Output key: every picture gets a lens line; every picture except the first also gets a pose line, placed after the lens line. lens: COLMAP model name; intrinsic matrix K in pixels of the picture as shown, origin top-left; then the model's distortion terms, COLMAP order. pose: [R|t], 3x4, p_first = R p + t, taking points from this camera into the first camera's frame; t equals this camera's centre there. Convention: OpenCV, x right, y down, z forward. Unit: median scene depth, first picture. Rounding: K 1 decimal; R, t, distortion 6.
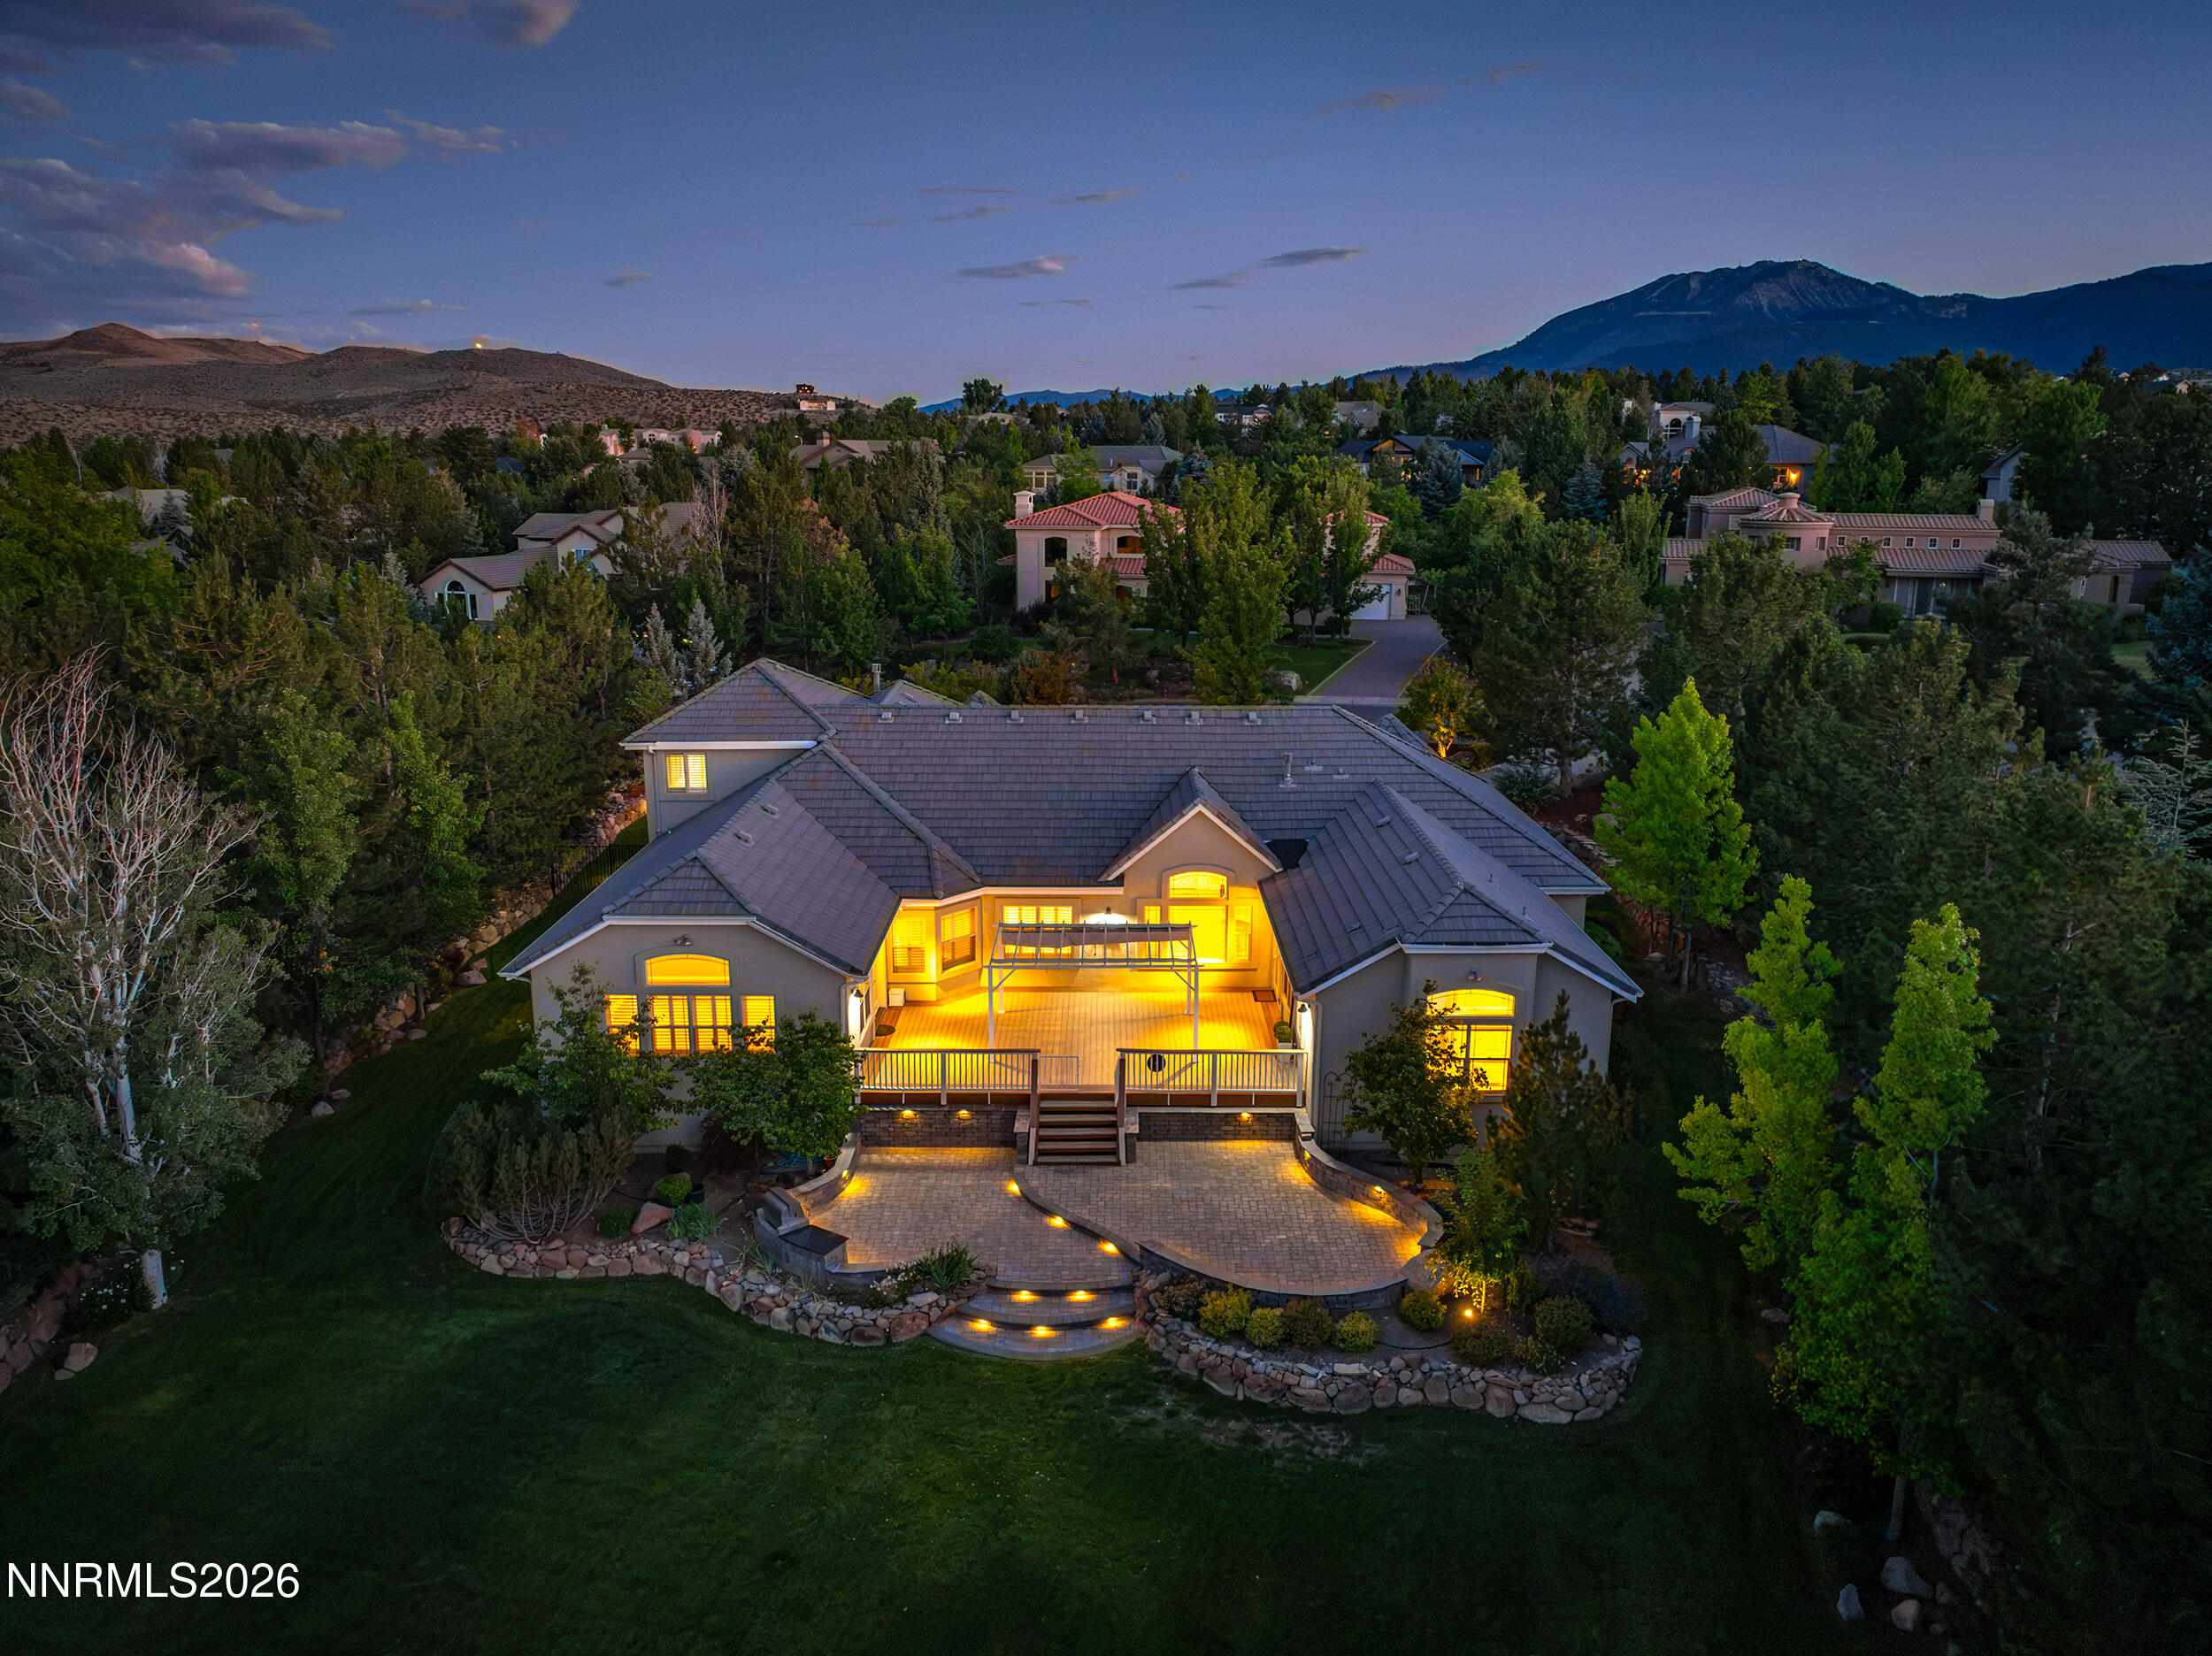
lens RADIAL K [[1551.7, 0, 1108.1], [0, 1551.7, 822.9], [0, 0, 1]] dist [-0.026747, 0.000169]
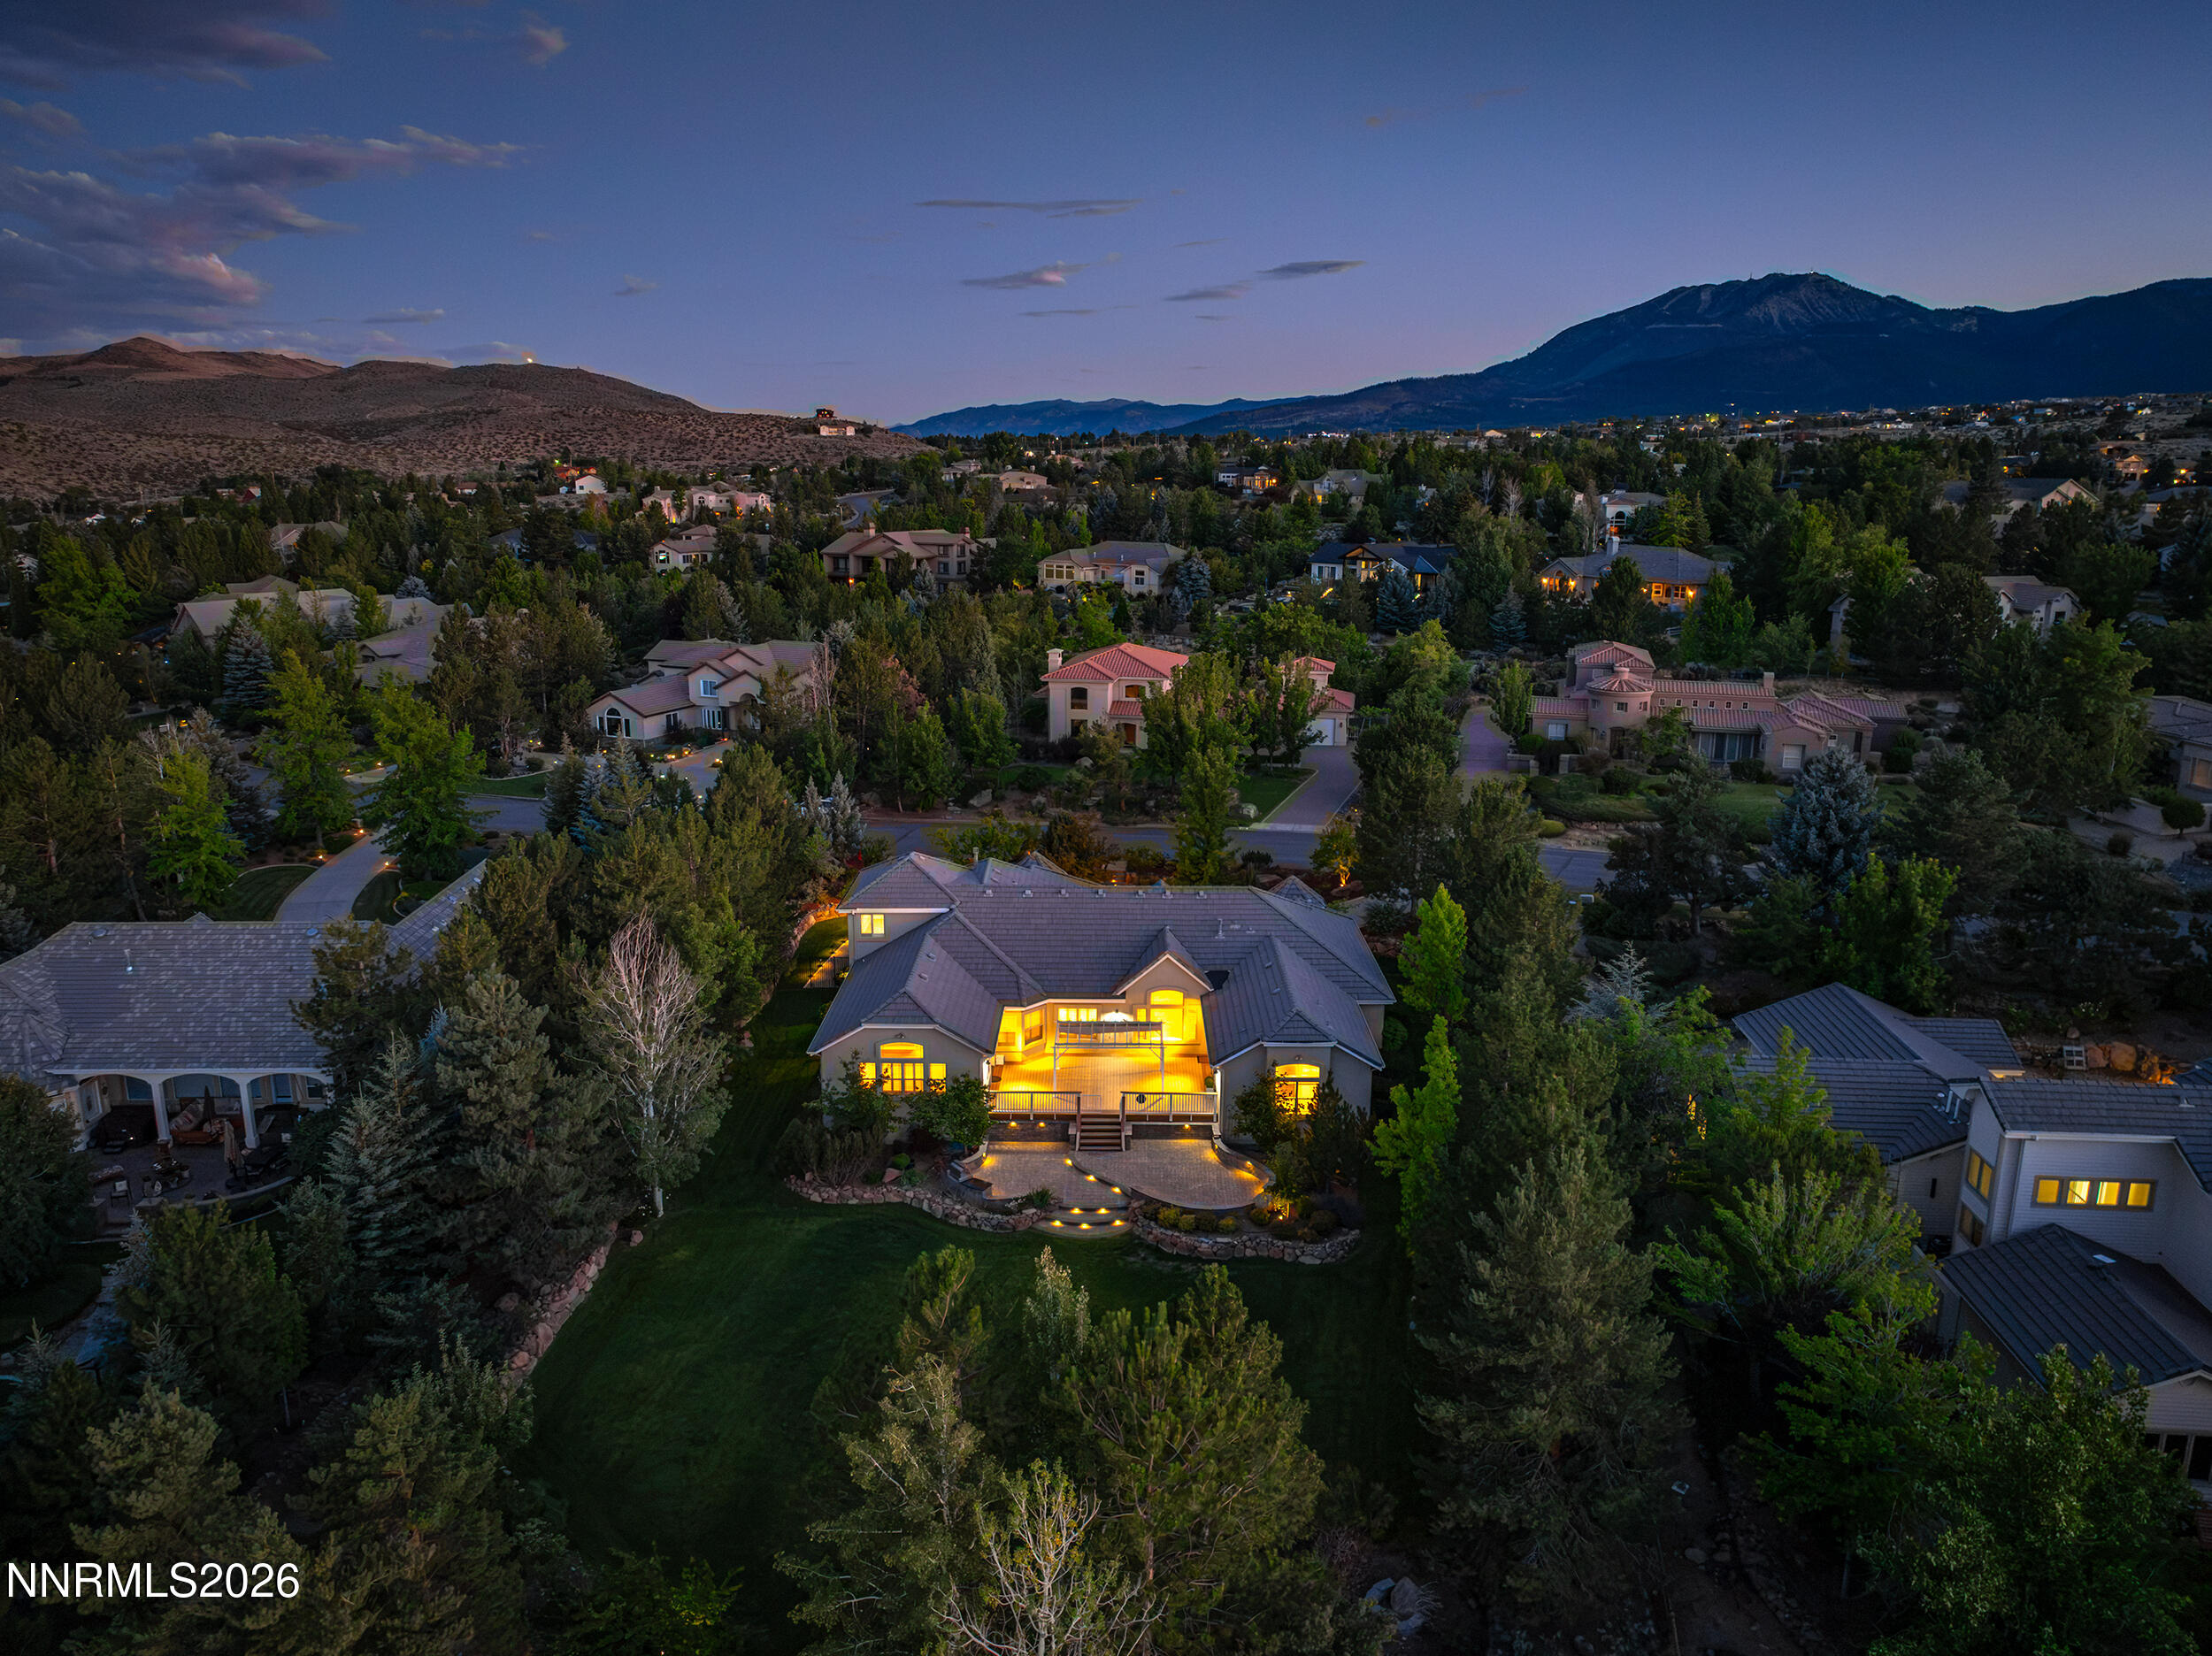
lens RADIAL K [[1551.7, 0, 1108.1], [0, 1551.7, 822.9], [0, 0, 1]] dist [-0.026747, 0.000169]
pose [[0.999969, 0.004586, -0.006423, 0.000514], [-0.004616, 0.999978, -0.004756, -0.182514], [0.006401, 0.004785, 0.999968, -0.949098]]
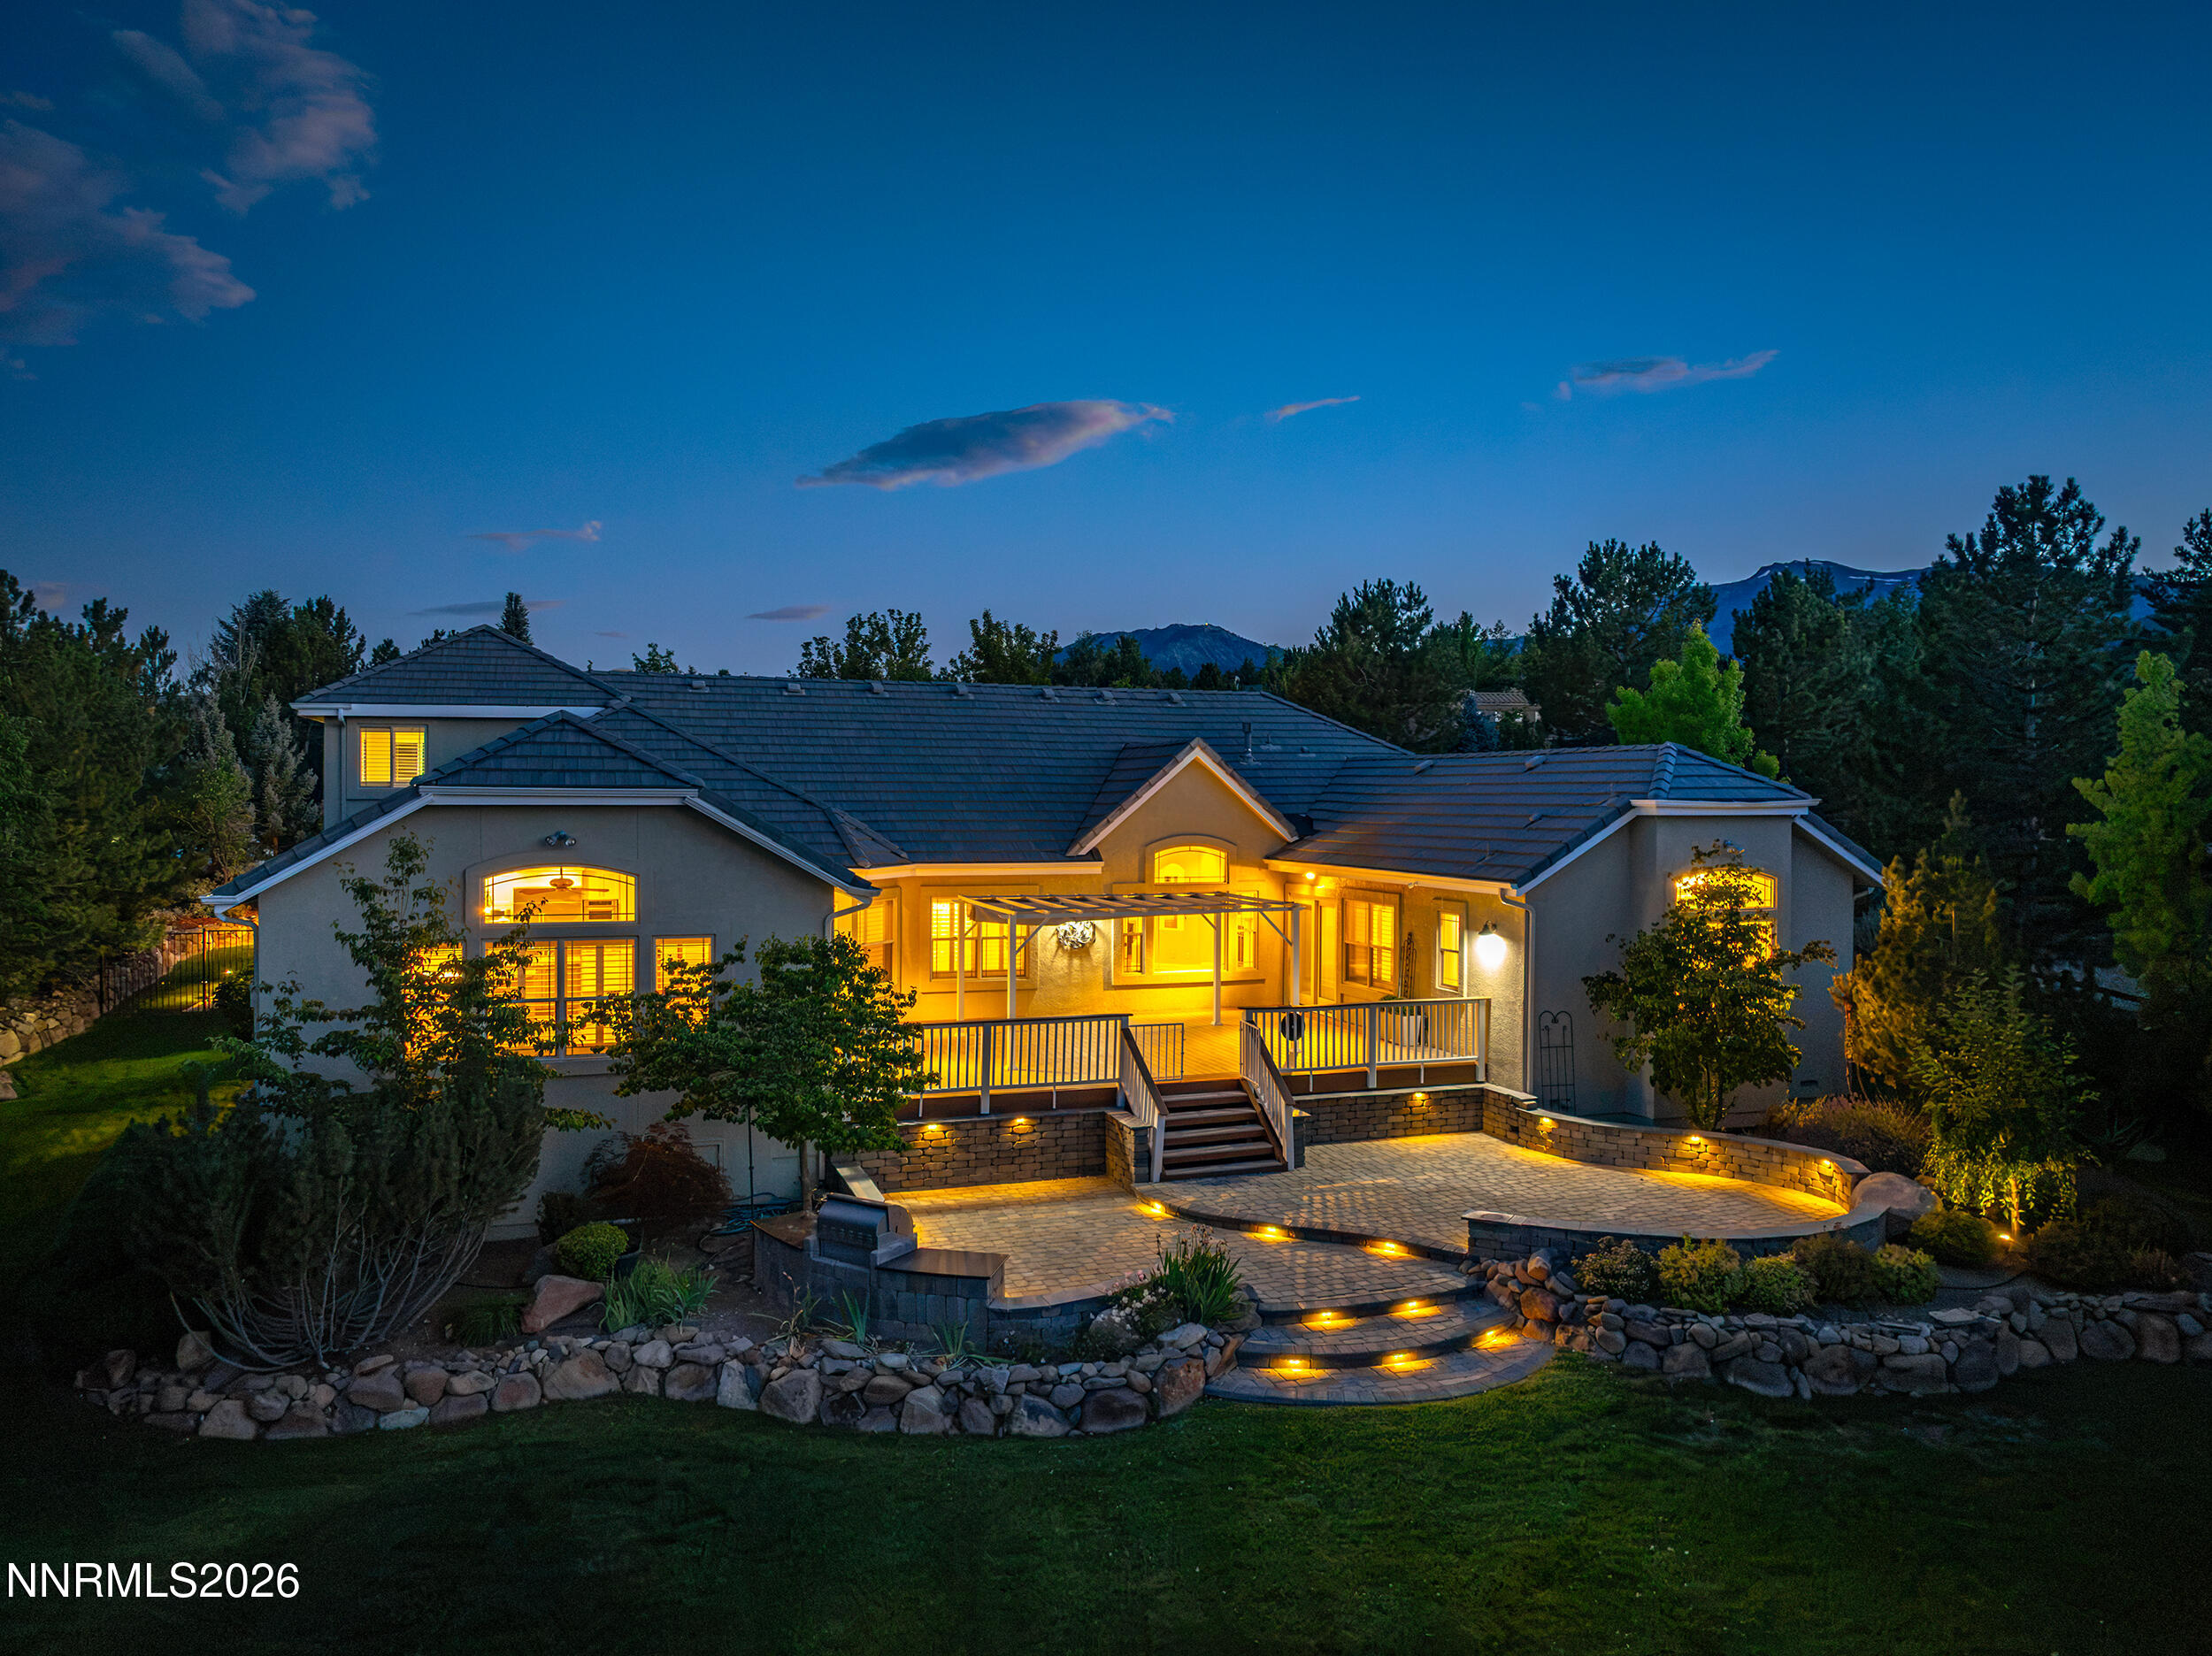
lens RADIAL K [[1551.7, 0, 1108.1], [0, 1551.7, 822.9], [0, 0, 1]] dist [-0.026747, 0.000169]
pose [[0.942310, -0.003262, 0.334726, -0.269271], [0.074676, 0.976801, -0.200707, 0.197846], [-0.326306, 0.214124, 0.920693, 0.390720]]
